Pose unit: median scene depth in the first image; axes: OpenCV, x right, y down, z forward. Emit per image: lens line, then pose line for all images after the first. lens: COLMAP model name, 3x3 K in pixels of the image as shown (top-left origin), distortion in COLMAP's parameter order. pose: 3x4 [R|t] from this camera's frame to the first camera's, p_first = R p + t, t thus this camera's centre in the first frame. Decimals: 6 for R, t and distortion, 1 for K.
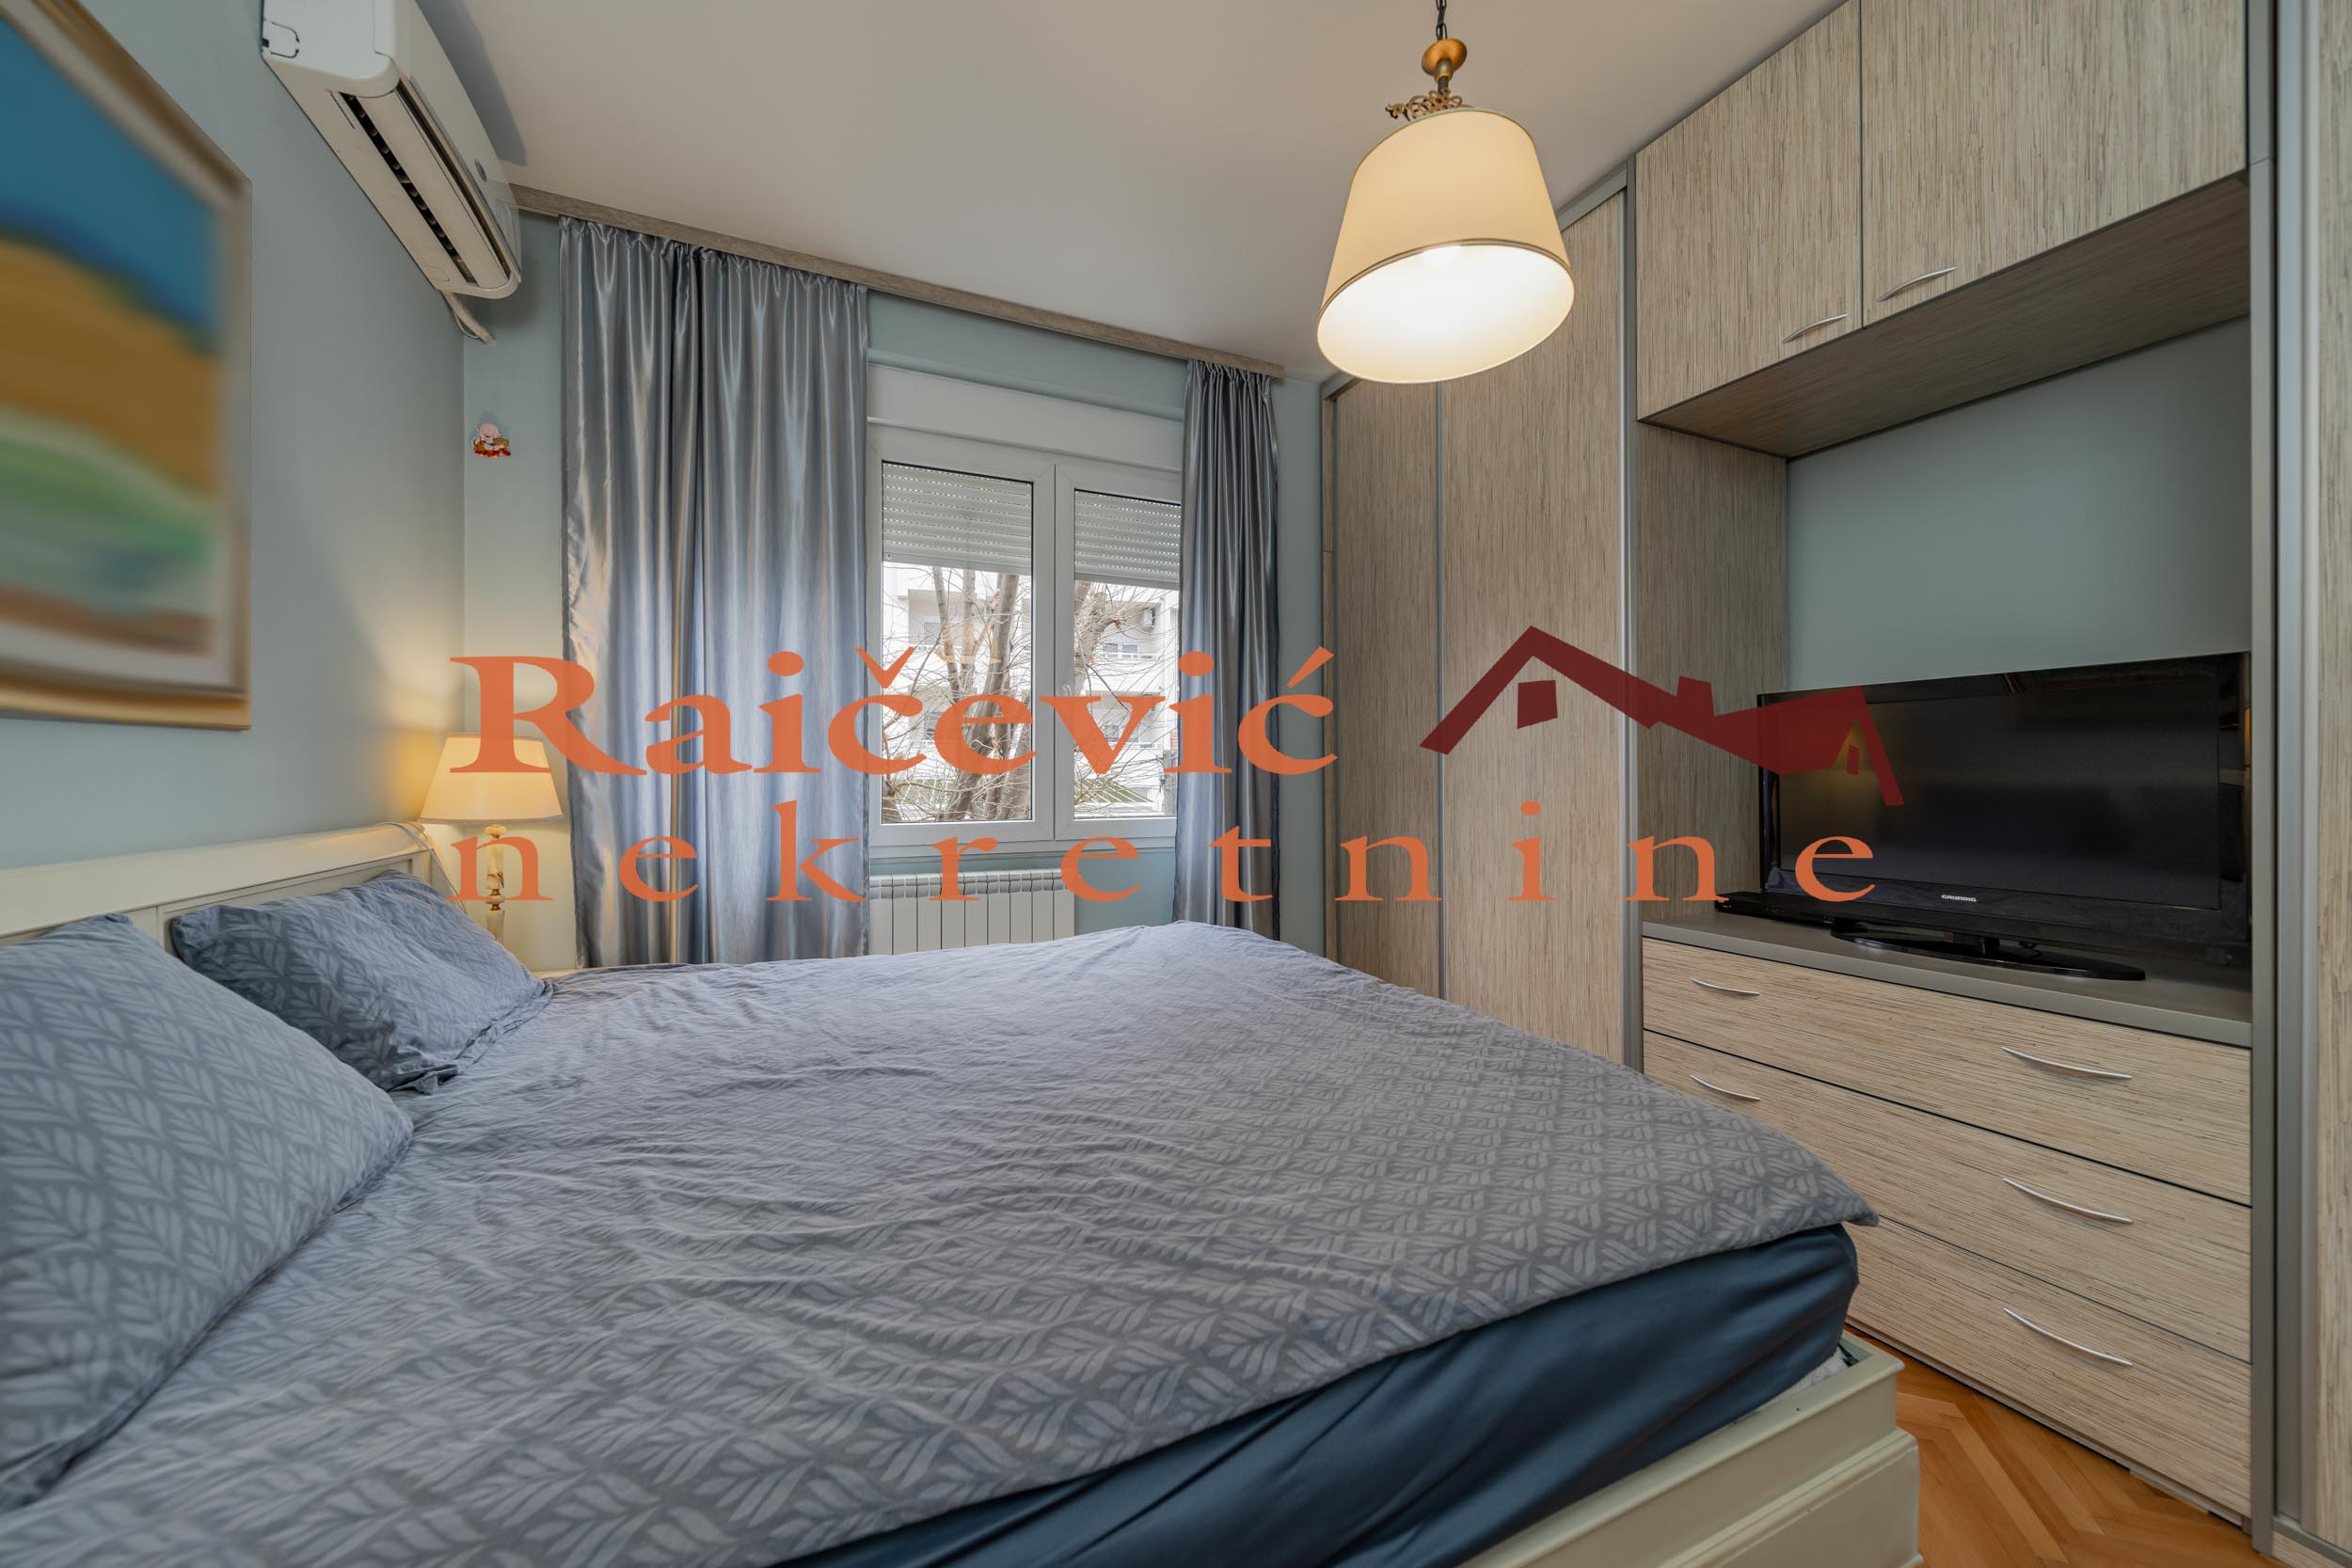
lens RADIAL K [[828.4, 0, 1167.2], [0, 828.4, 779.4], [0, 0, 1]] dist [0.001573, -0.001364]
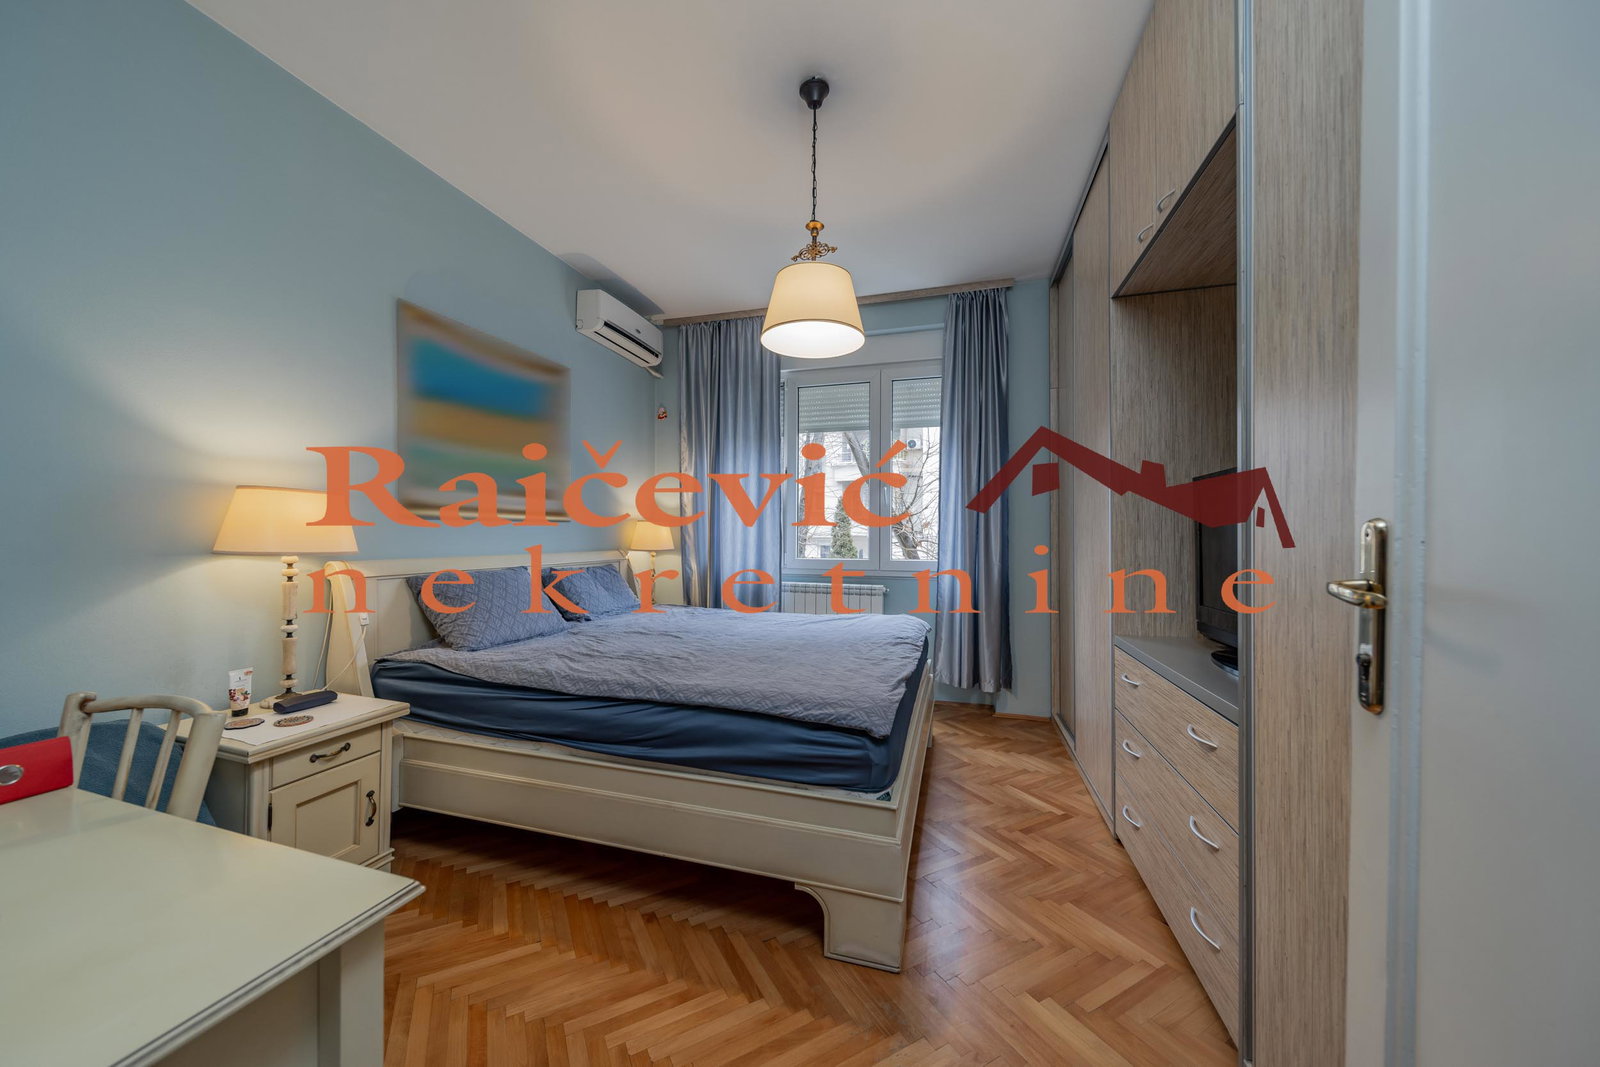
lens RADIAL K [[550.0, 0, 794.8], [0, 550.0, 535.9], [0, 0, 1]] dist [-0.001757, -0.000180]
pose [[0.759326, 0.003808, -0.650700, 0.722601], [-0.001263, 0.999990, 0.004377, -0.002937], [0.650710, -0.002502, 0.759323, -0.117724]]
